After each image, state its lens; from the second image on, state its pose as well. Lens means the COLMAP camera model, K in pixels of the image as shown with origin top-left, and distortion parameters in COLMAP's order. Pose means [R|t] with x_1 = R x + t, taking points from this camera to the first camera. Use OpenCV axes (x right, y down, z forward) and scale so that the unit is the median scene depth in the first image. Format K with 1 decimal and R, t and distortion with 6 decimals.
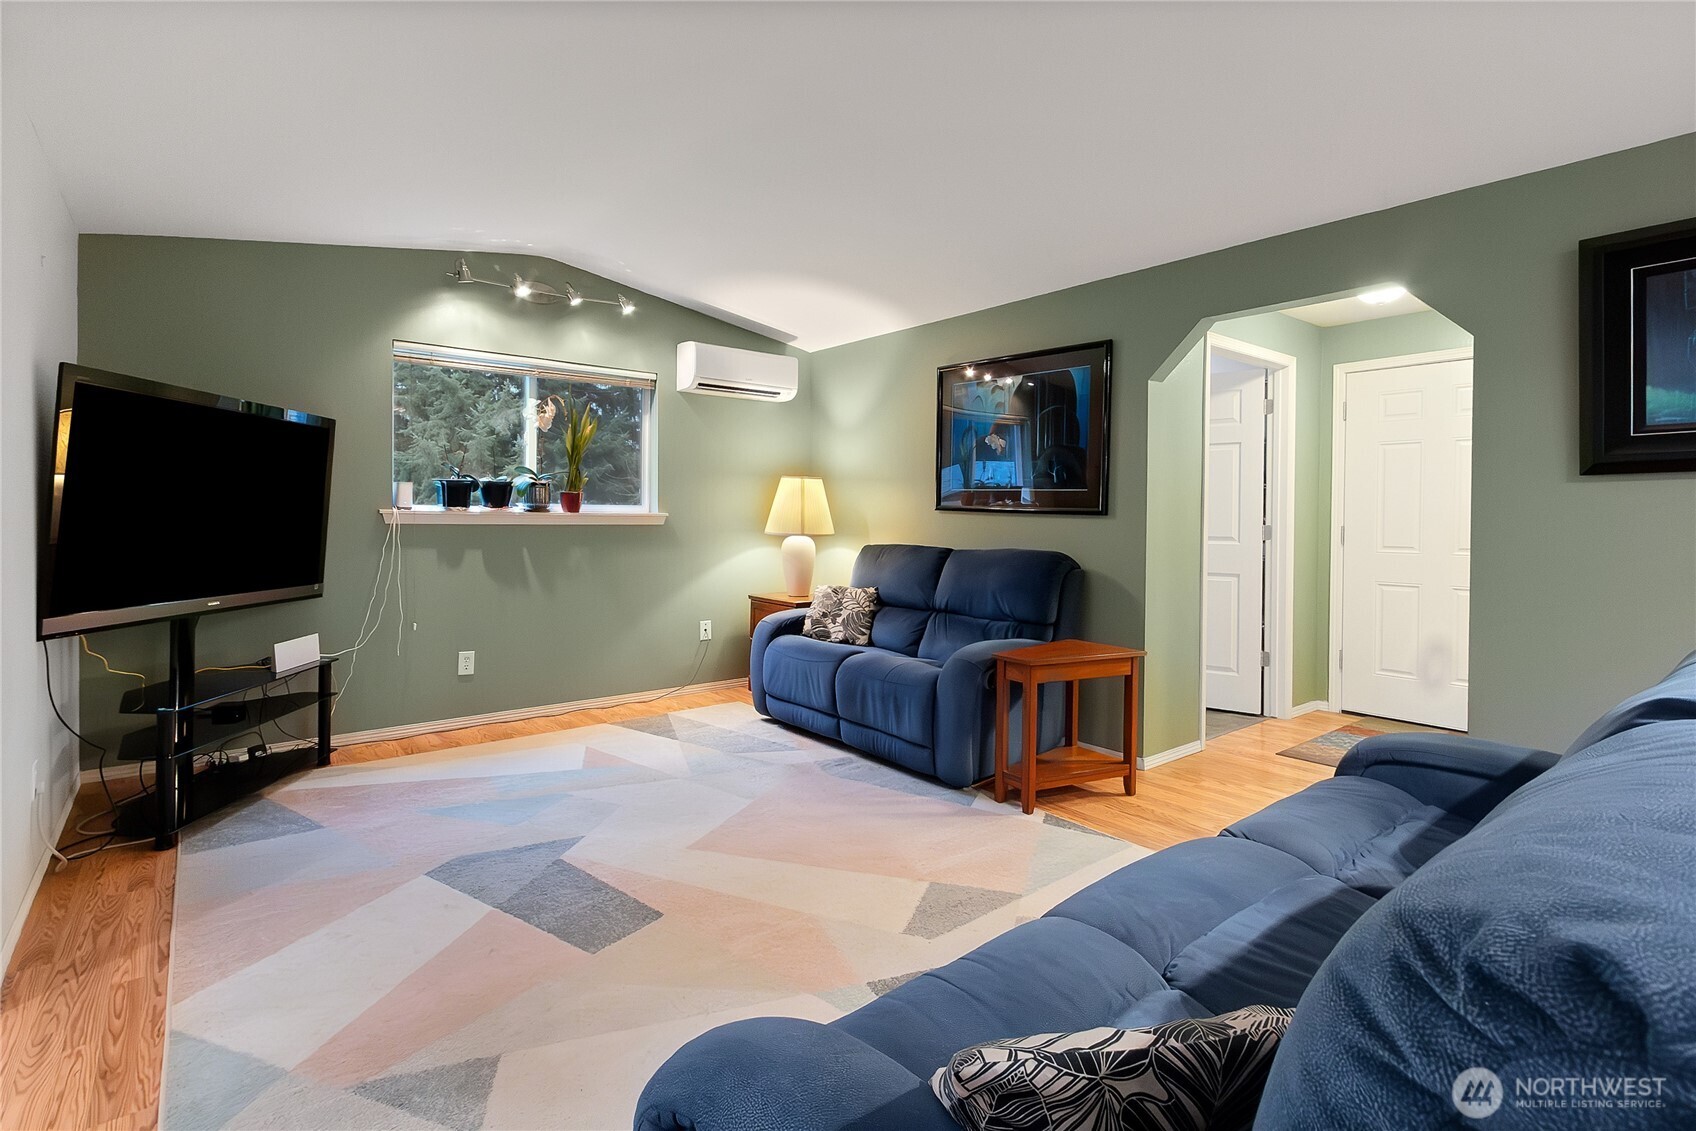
lens RADIAL K [[800.2, 0, 840.1], [0, 800.2, 526.0], [0, 0, 1]] dist [0.003785, 0.000739]
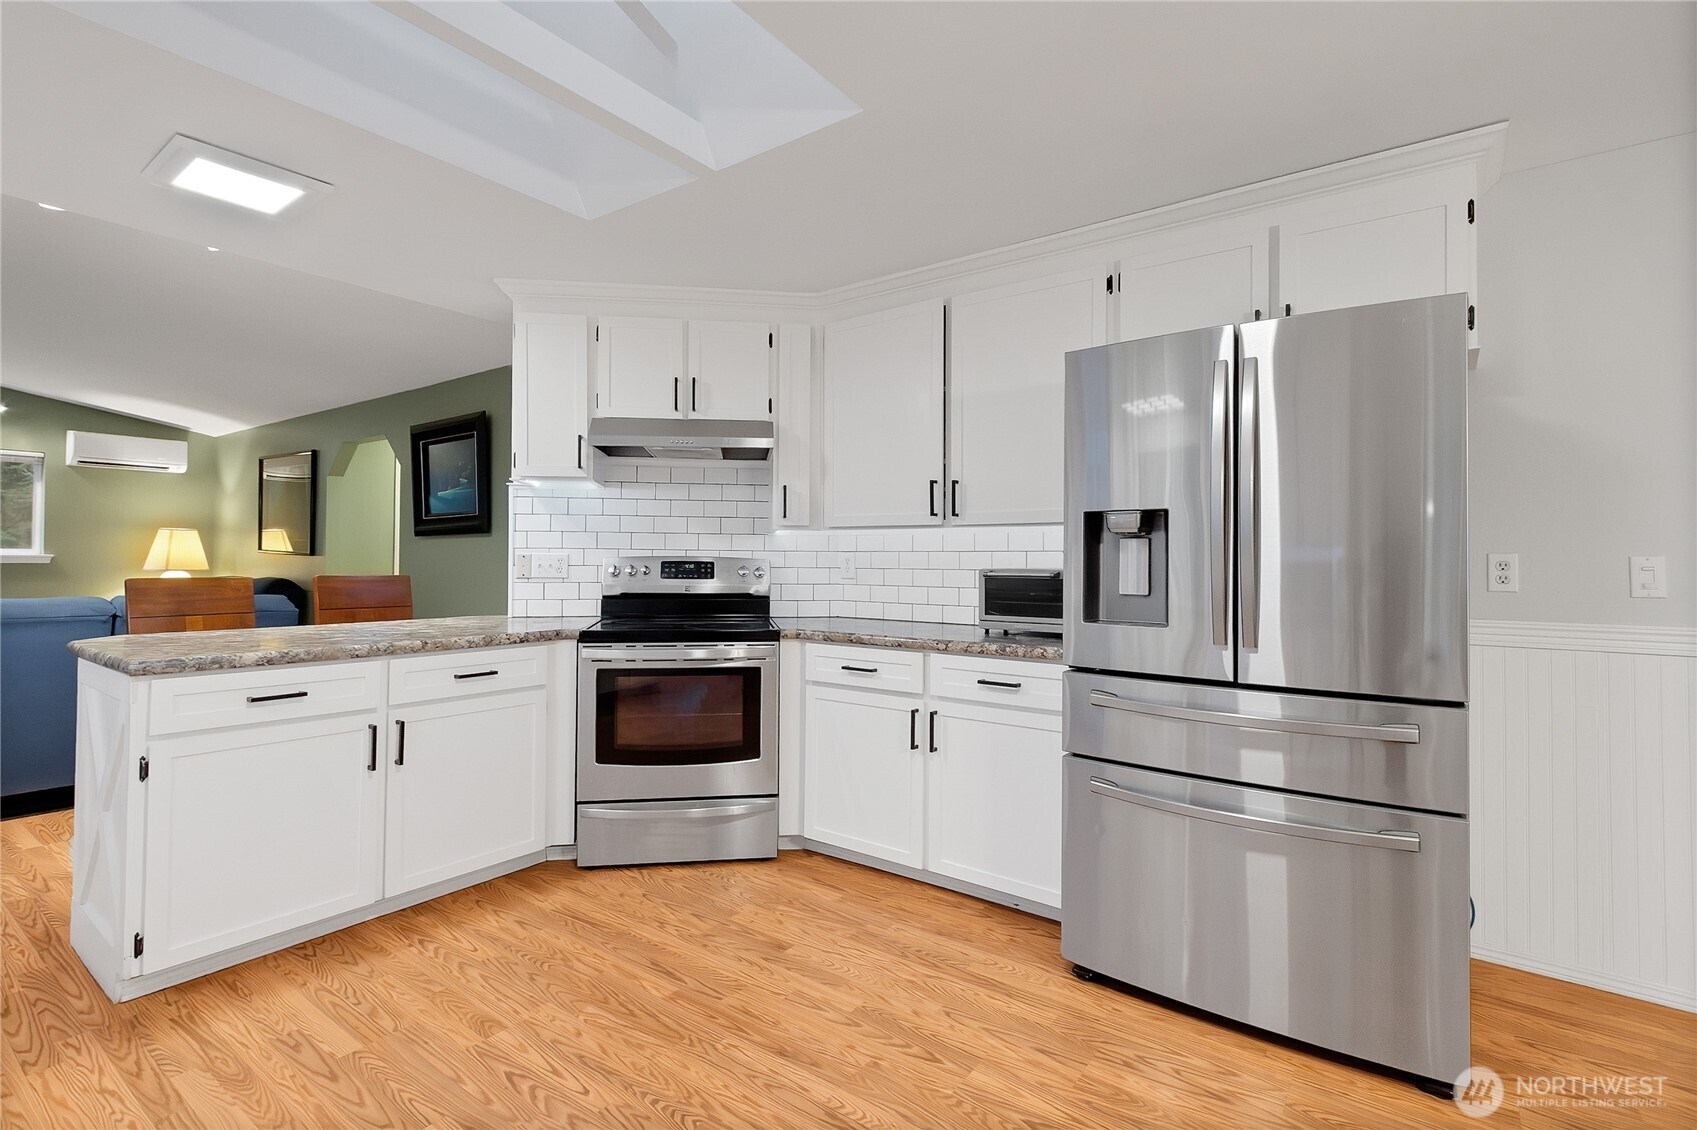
lens RADIAL K [[800.7, 0, 846.0], [0, 800.7, 565.0], [0, 0, 1]] dist [0.003785, 0.000739]
pose [[0.970610, 0.006449, 0.240571, 0.903641], [-0.003002, 0.999888, -0.014690, 0.022106], [-0.240639, 0.013536, 0.970520, -0.774070]]
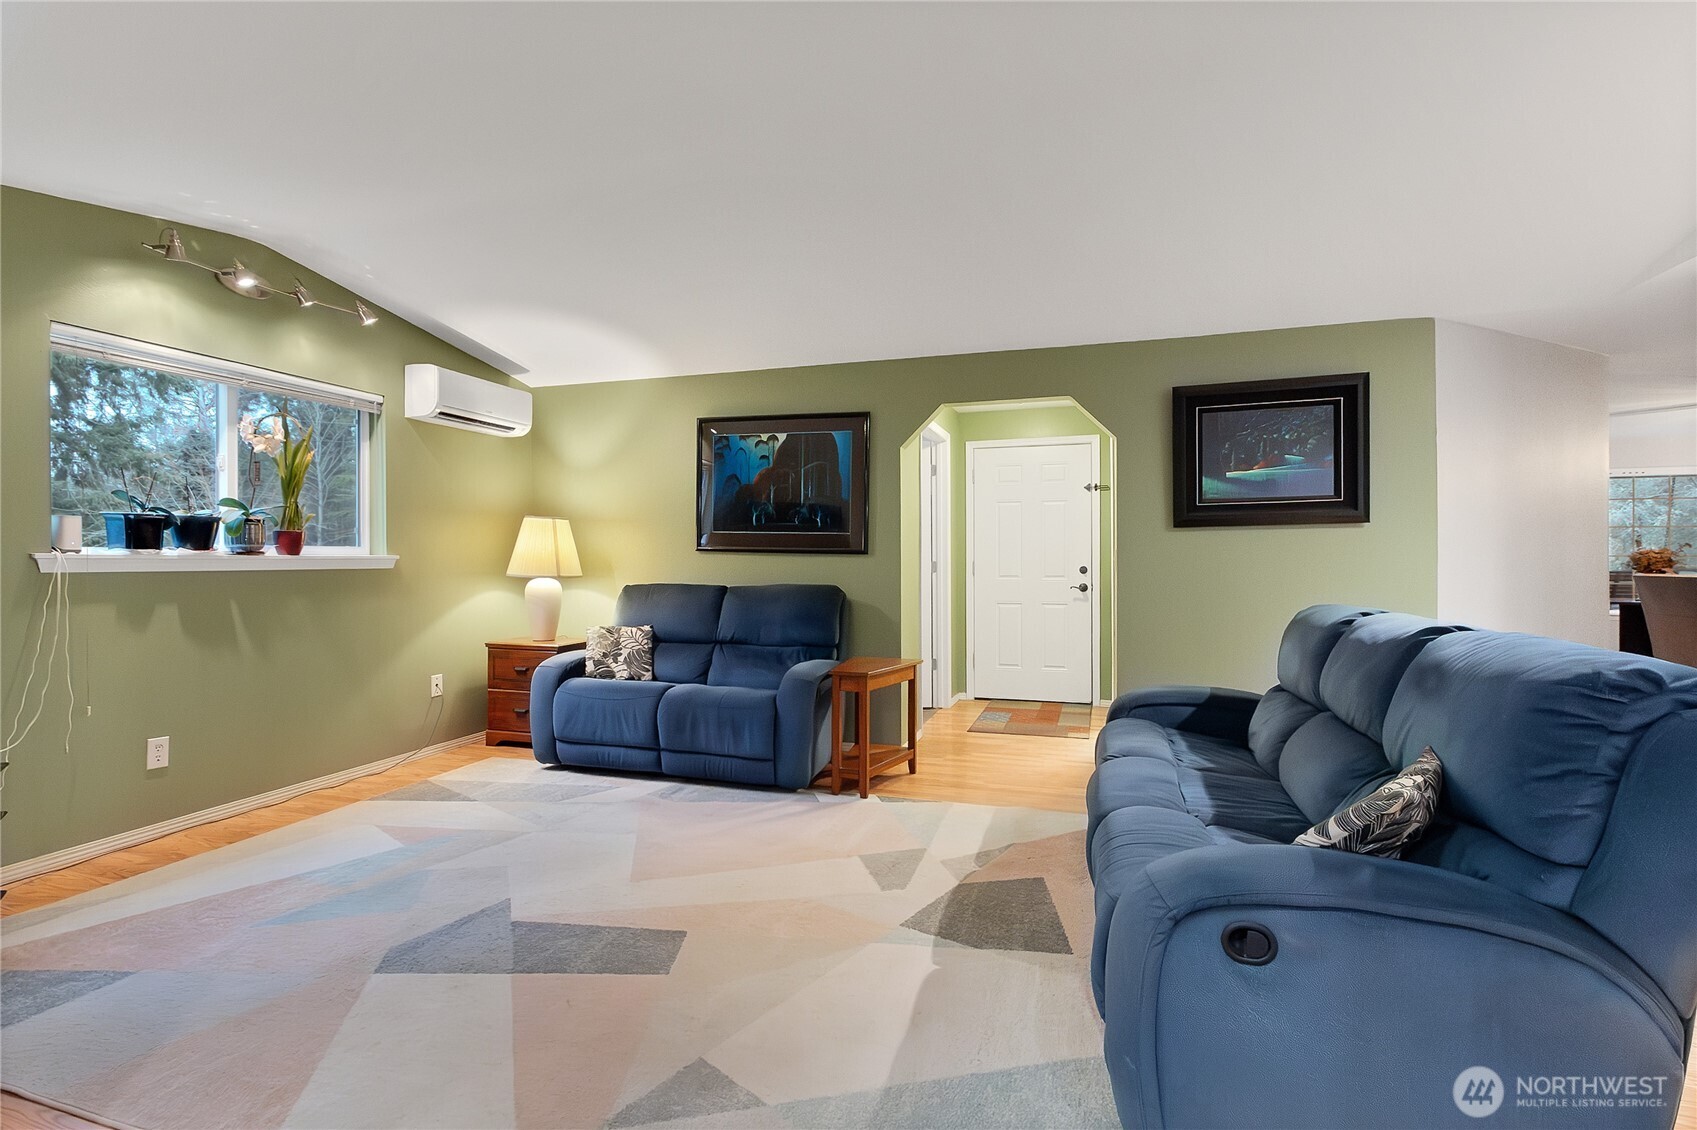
lens RADIAL K [[800.7, 0, 839.7], [0, 800.7, 558.1], [0, 0, 1]] dist [0.003785, 0.000739]
pose [[0.835977, -0.010095, 0.548672, -0.343720], [0.015582, 0.999864, -0.005345, -0.000987], [-0.548544, 0.013018, 0.836021, -0.004669]]
